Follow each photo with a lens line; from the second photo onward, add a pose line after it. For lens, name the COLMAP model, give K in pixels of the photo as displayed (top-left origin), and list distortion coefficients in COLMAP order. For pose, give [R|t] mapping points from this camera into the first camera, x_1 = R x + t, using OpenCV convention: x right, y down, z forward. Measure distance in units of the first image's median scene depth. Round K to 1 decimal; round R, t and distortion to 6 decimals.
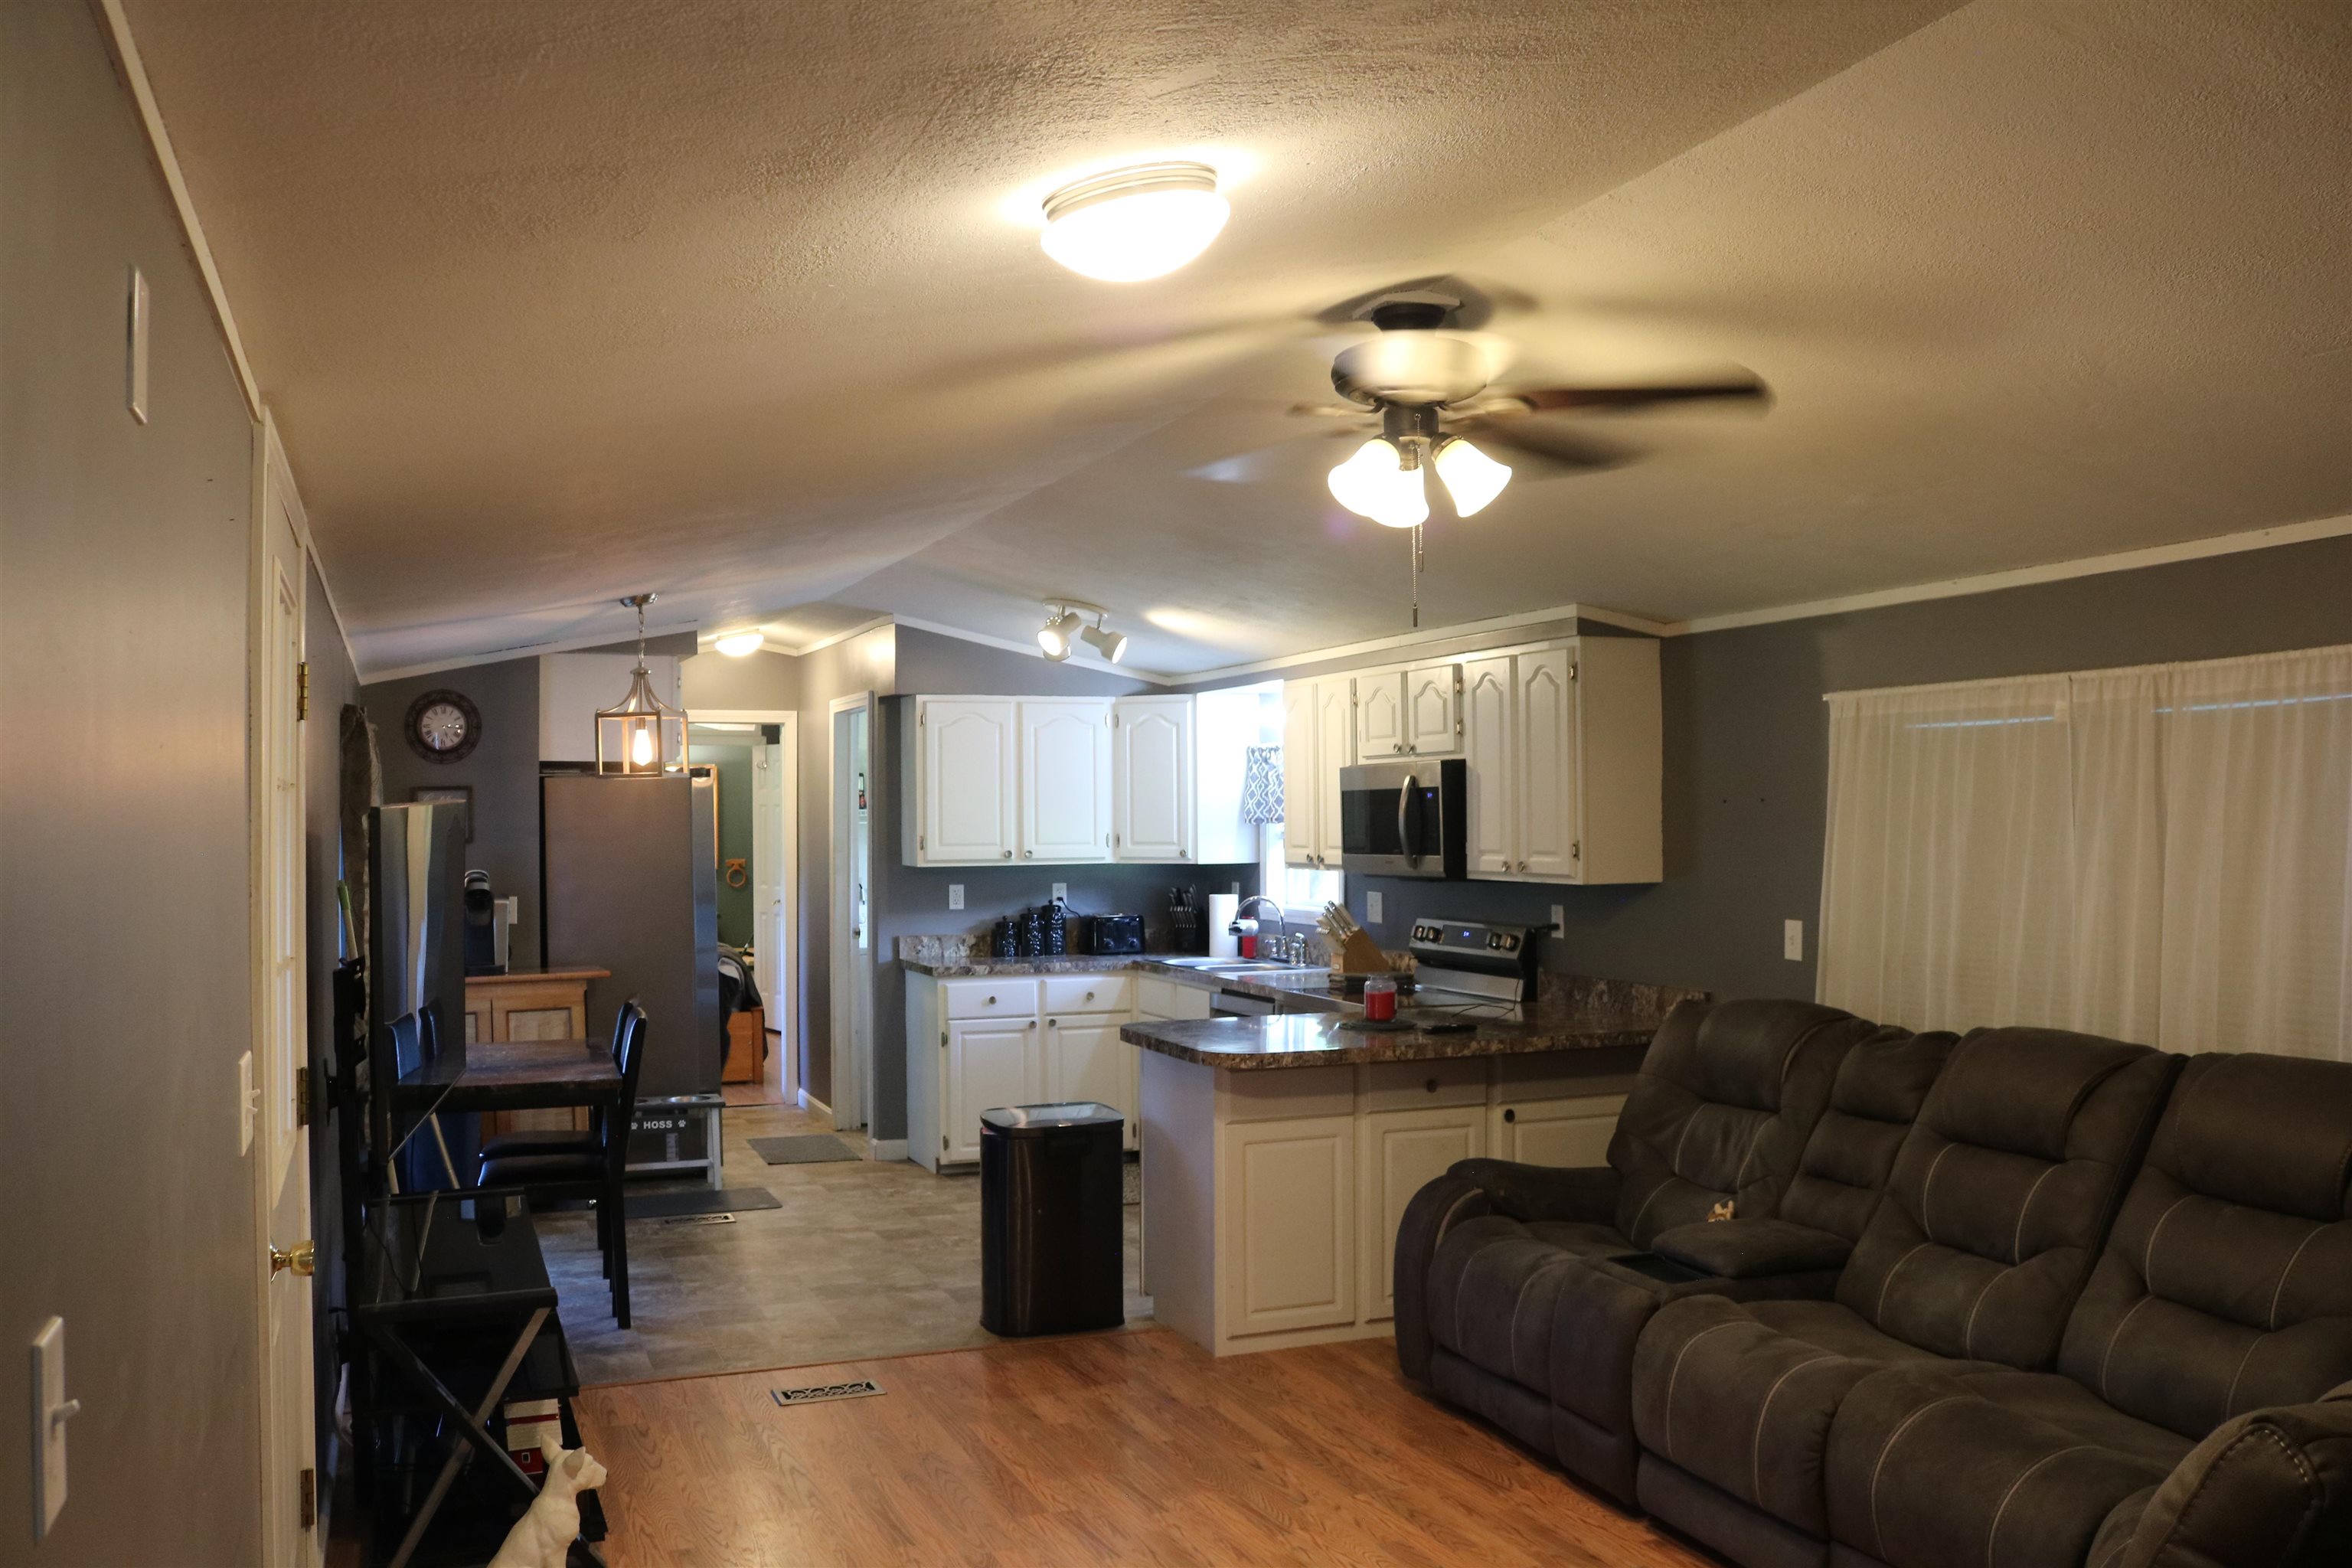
lens RADIAL K [[1974.7, 0, 1180.0], [0, 1974.7, 791.1], [0, 0, 1]] dist [-0.095070, 0.049071]
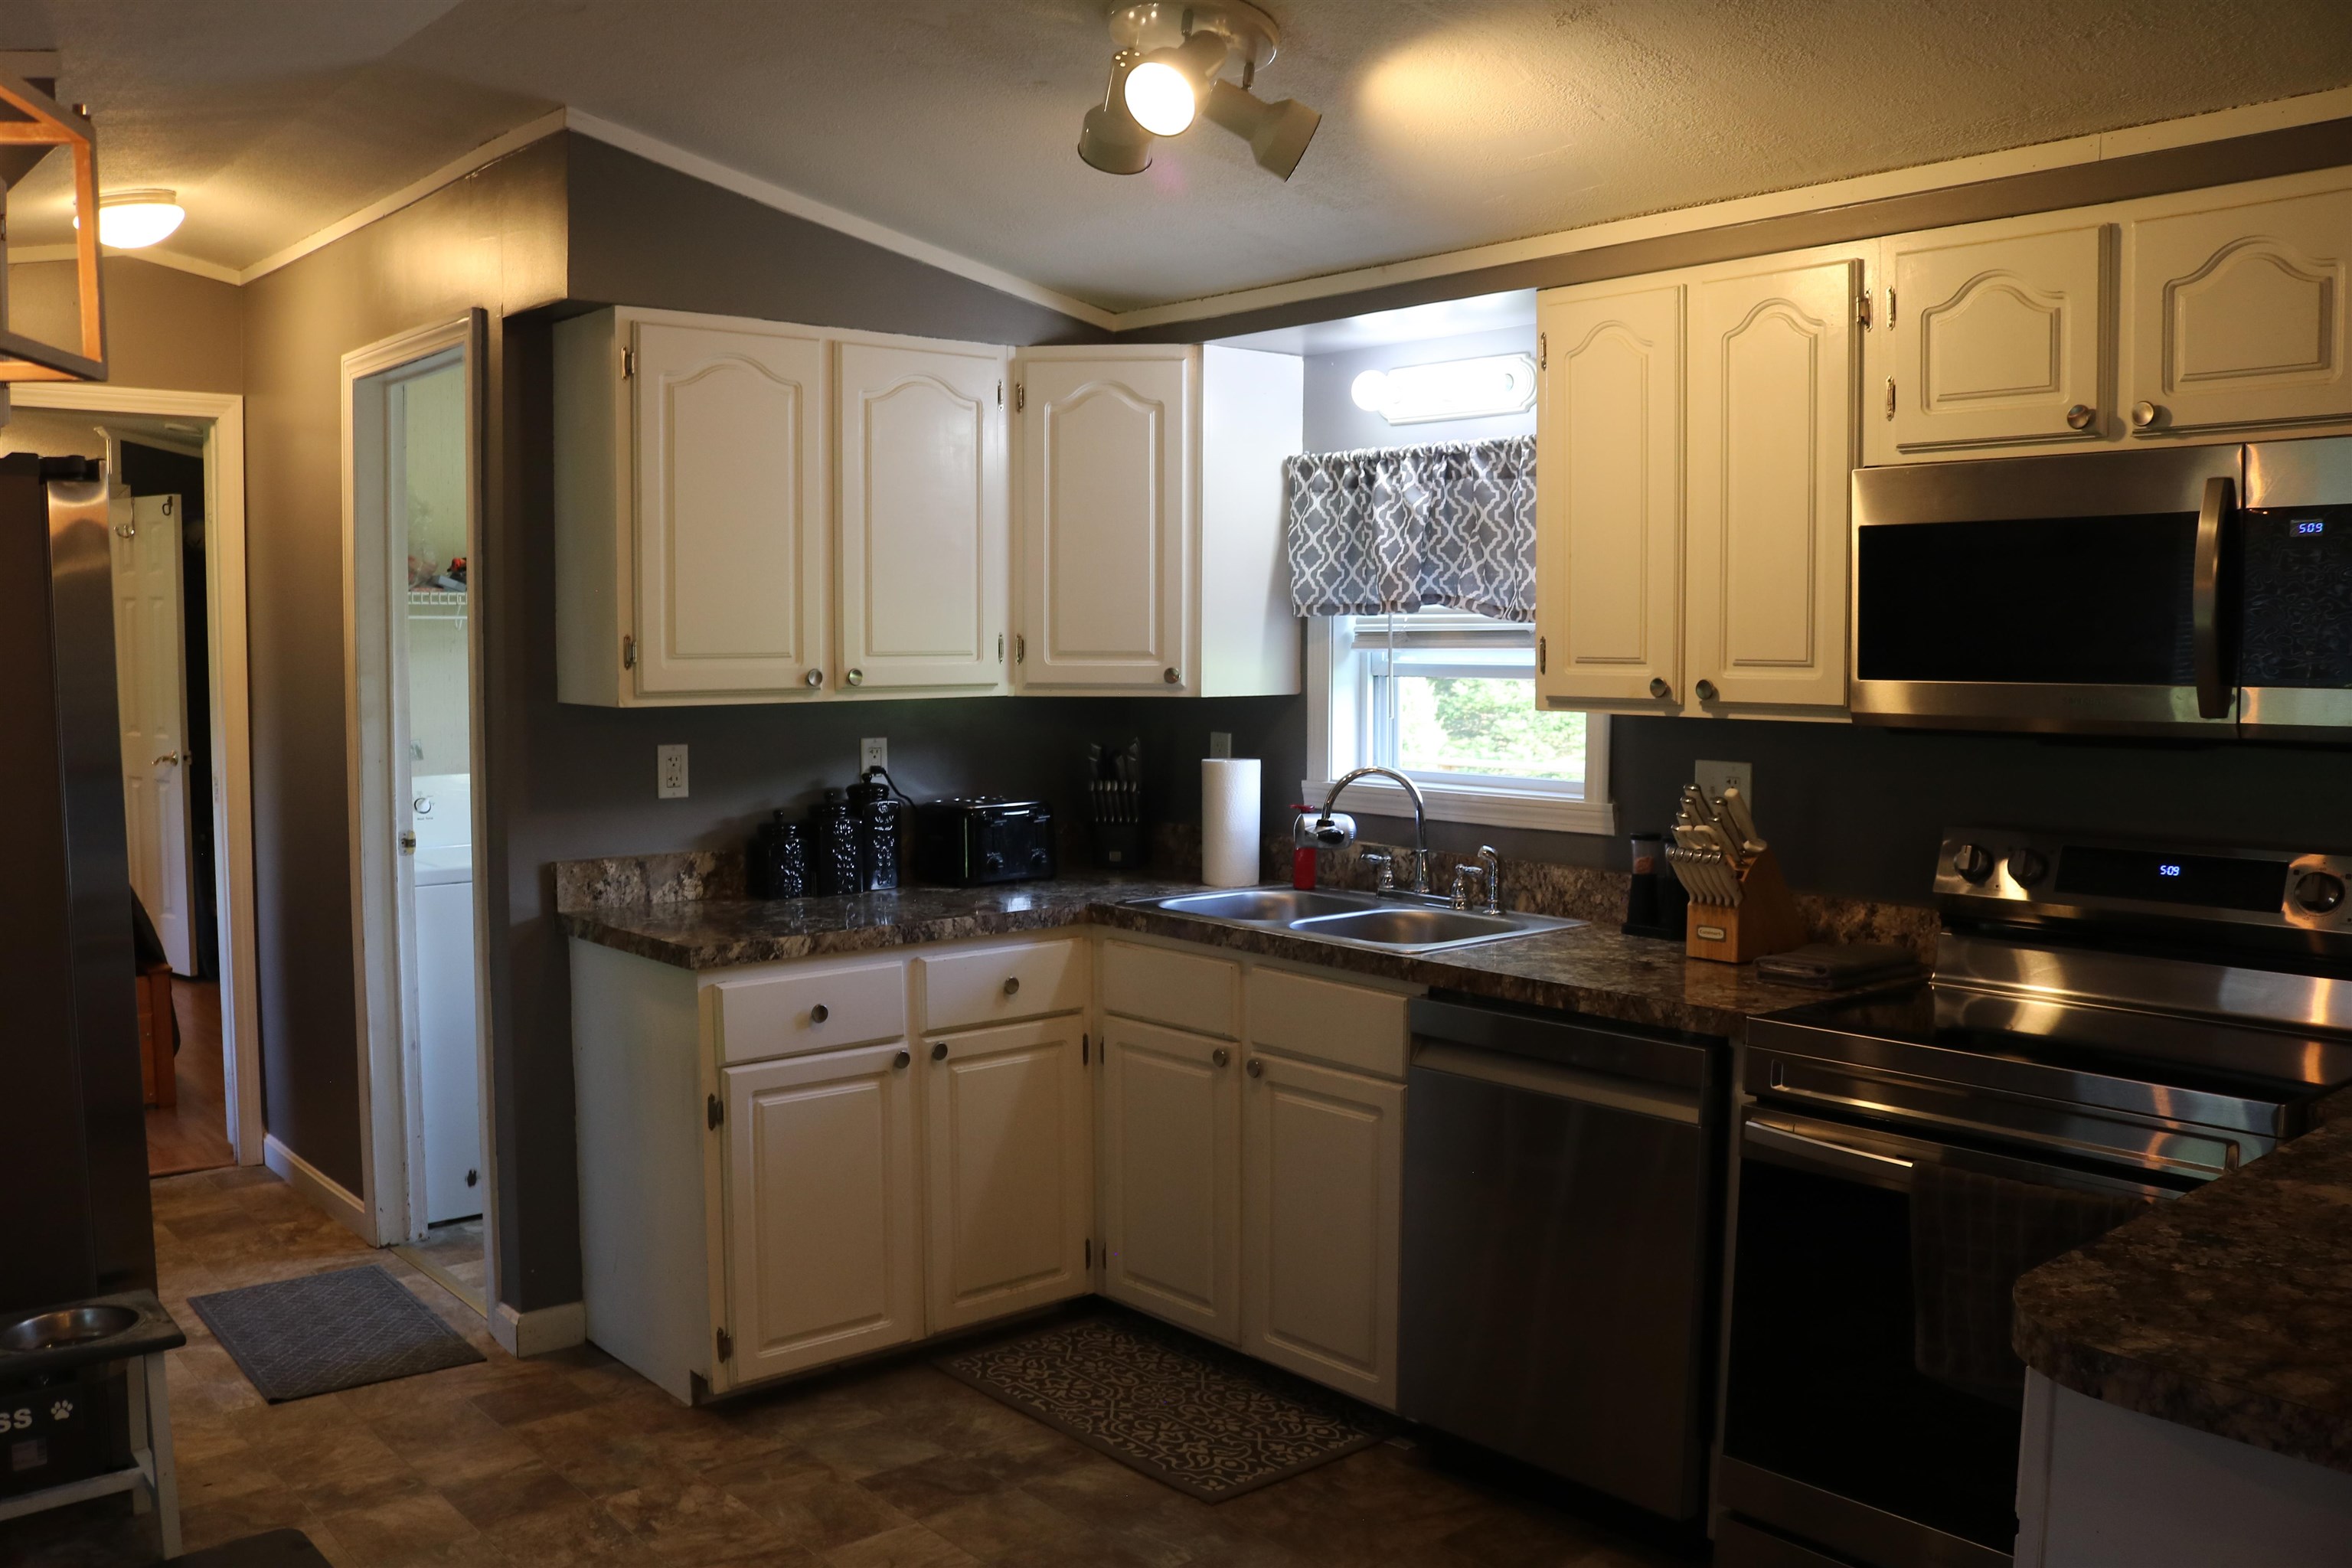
lens RADIAL K [[1974.7, 0, 1169.8], [0, 1974.7, 780.0], [0, 0, 1]] dist [-0.095070, 0.049071]
pose [[0.950853, -0.016609, 0.309197, -0.146968], [-0.009484, 0.996530, 0.082695, 0.016955], [-0.309497, -0.081563, 0.947396, 0.537512]]
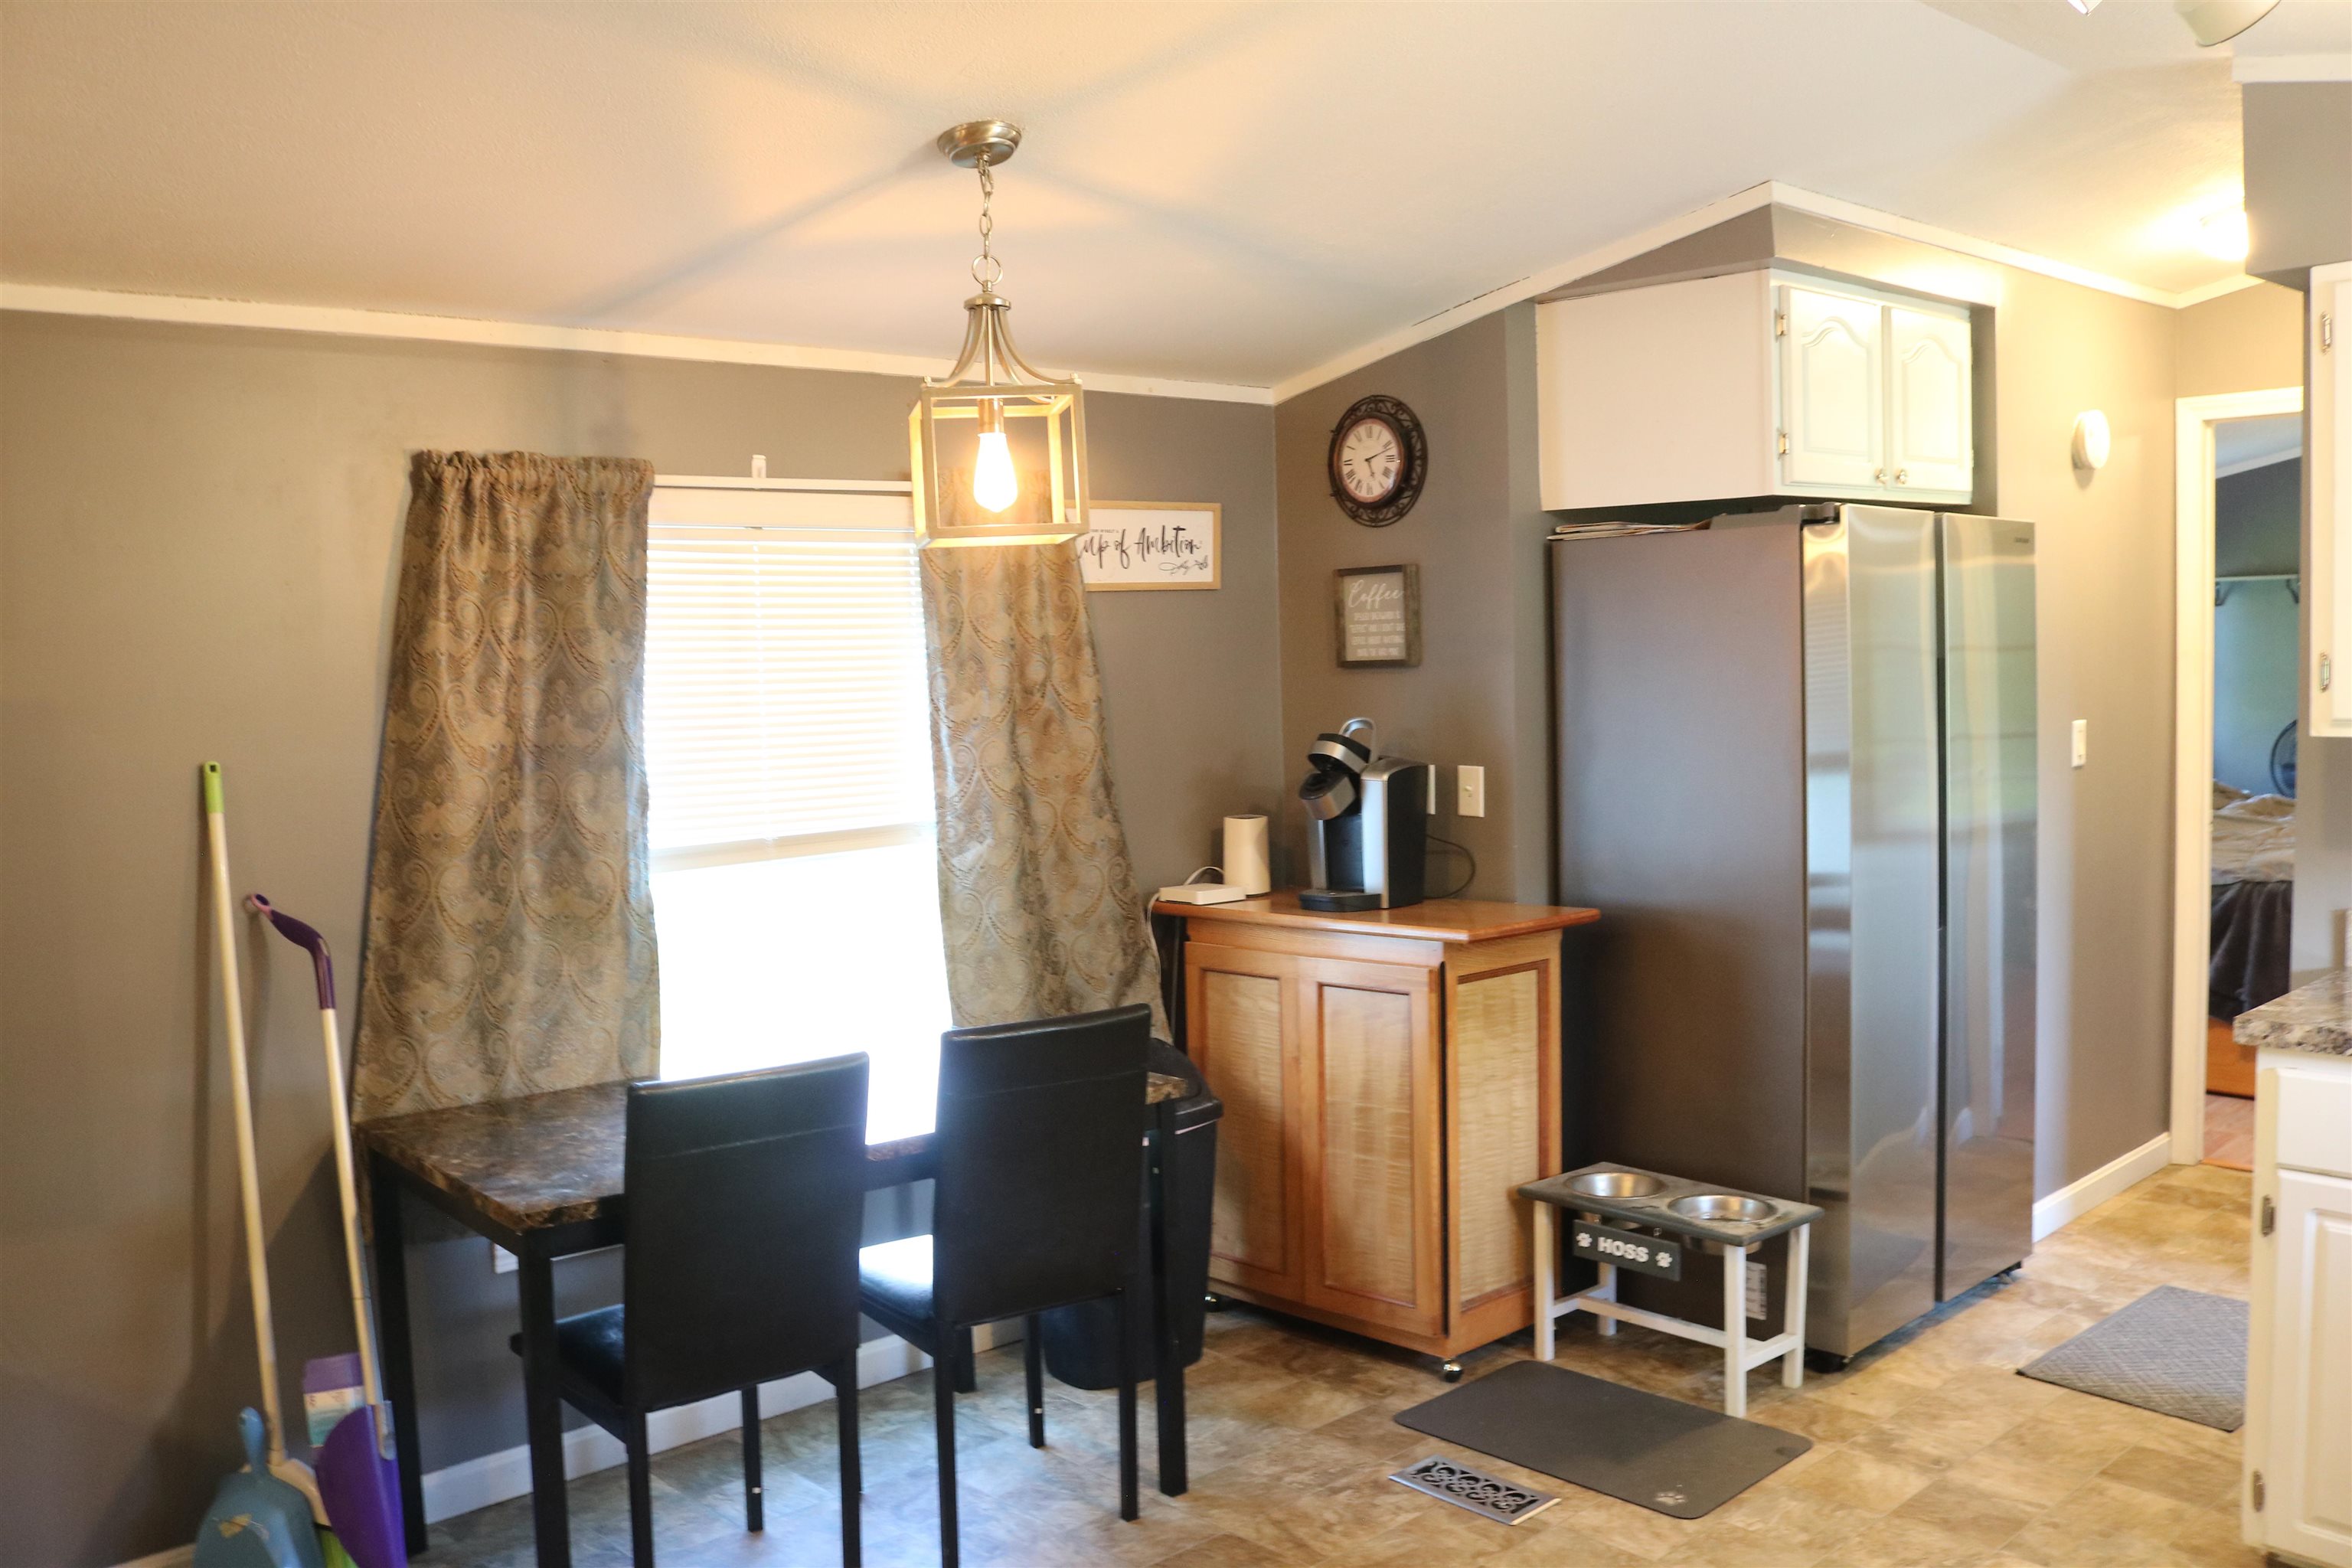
lens RADIAL K [[1974.7, 0, 1177.8], [0, 1974.7, 785.1], [0, 0, 1]] dist [-0.095070, 0.049071]
pose [[0.347369, 0.065025, -0.935471, 0.126262], [0.033681, 0.996084, 0.081745, 0.010611], [0.937123, -0.059903, 0.343819, 0.653466]]
